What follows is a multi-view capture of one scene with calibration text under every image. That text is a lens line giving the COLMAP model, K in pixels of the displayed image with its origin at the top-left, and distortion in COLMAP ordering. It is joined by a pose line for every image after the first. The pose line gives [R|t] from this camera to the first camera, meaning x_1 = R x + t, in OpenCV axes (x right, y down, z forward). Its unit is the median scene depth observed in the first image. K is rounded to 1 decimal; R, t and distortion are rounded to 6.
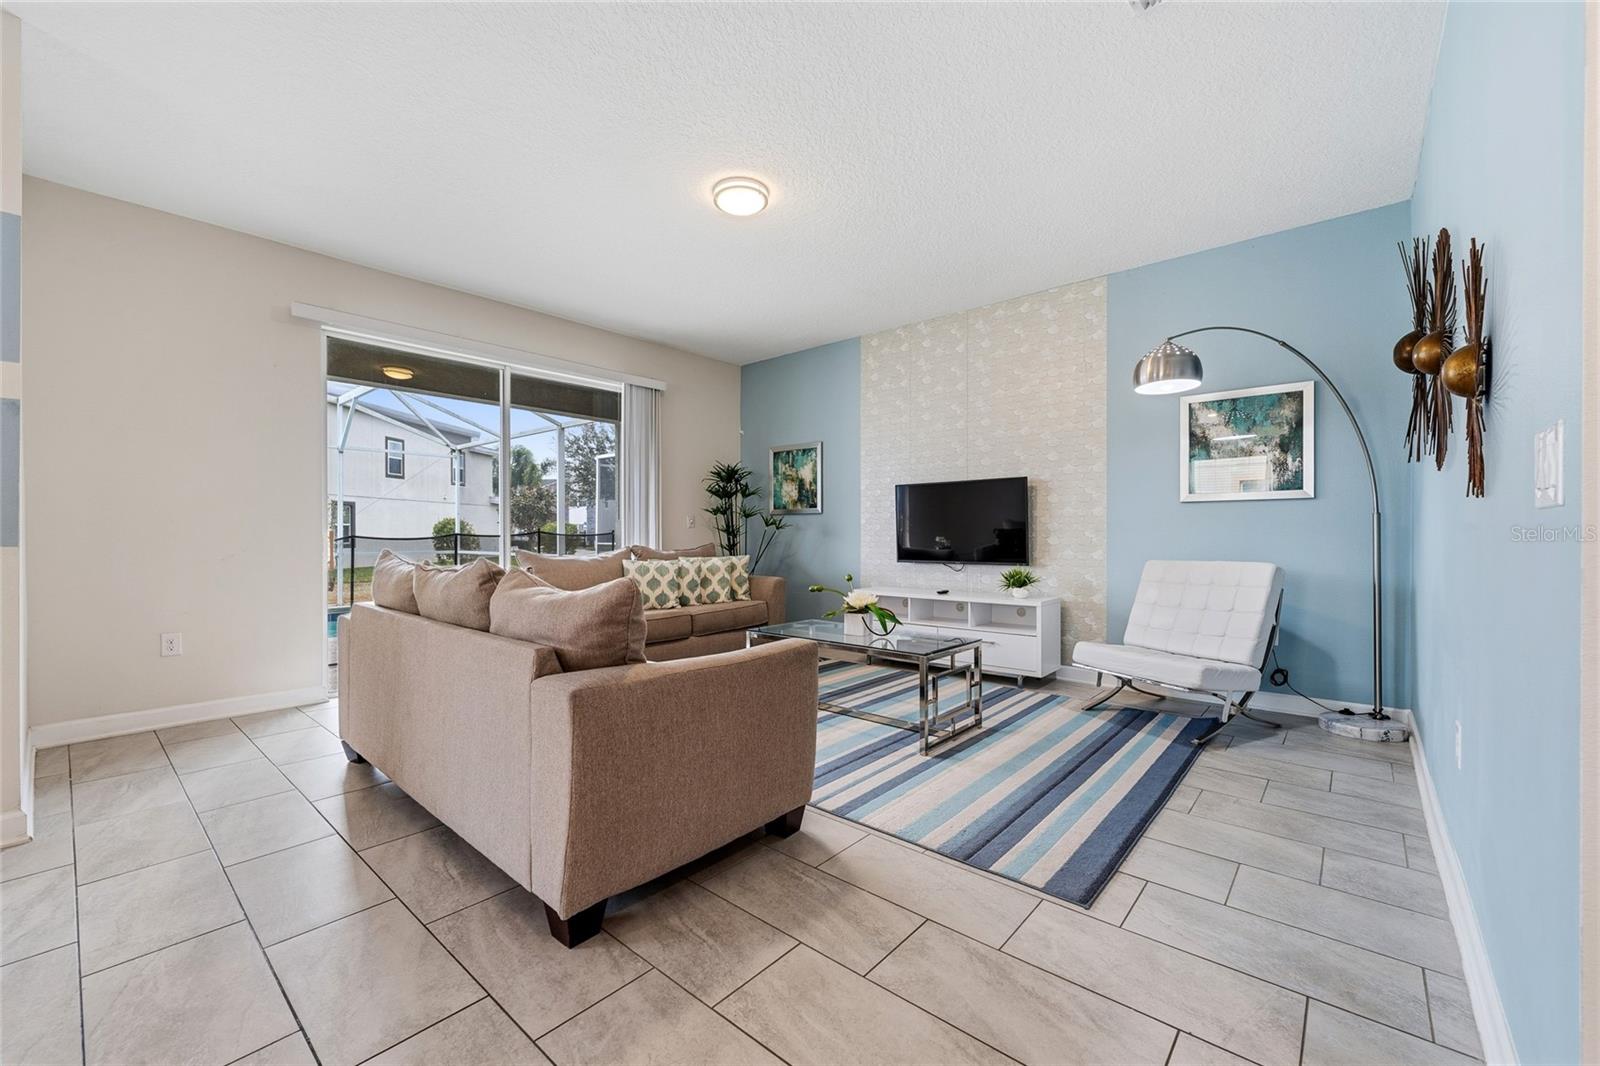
lens RADIAL K [[648.5, 0, 786.4], [0, 648.5, 524.5], [0, 0, 1]] dist [-0.008119, 0.001588]
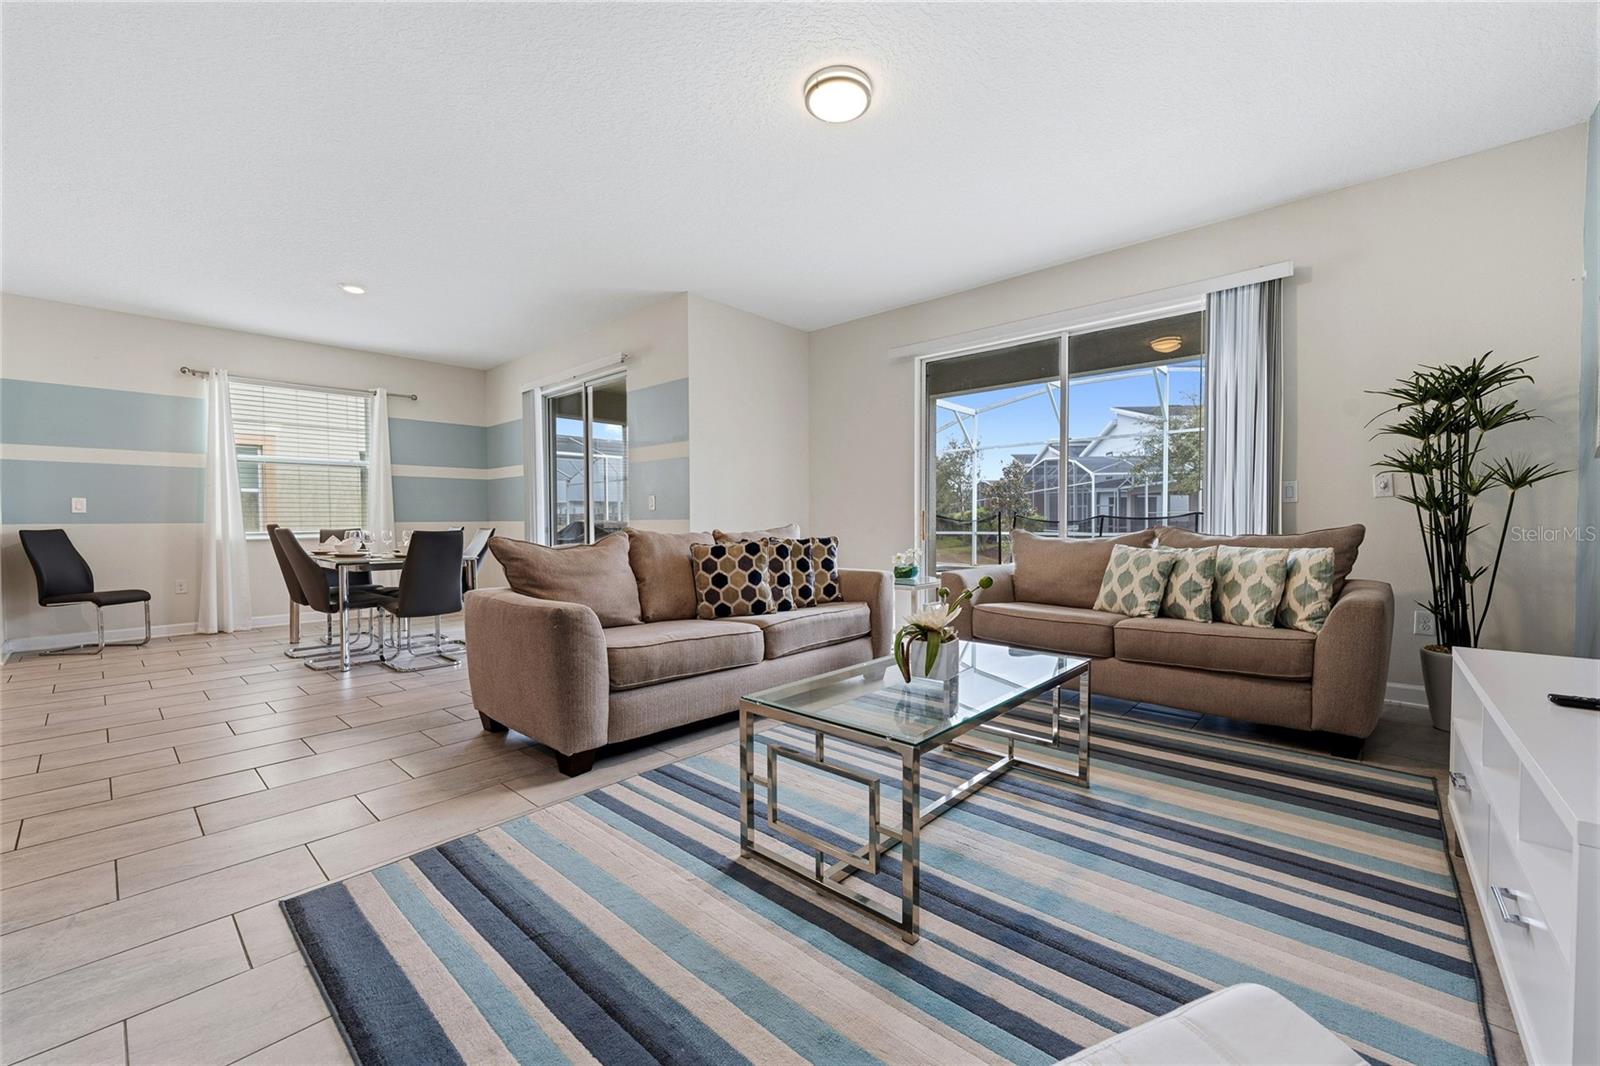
lens RADIAL K [[648.5, 0, 812.8], [0, 648.5, 536.0], [0, 0, 1]] dist [-0.008119, 0.001588]
pose [[0.001284, 0.027657, -0.999617, 0.508742], [0.017171, 0.999469, 0.027675, 0.018142], [0.999852, -0.017200, 0.000808, 0.653206]]
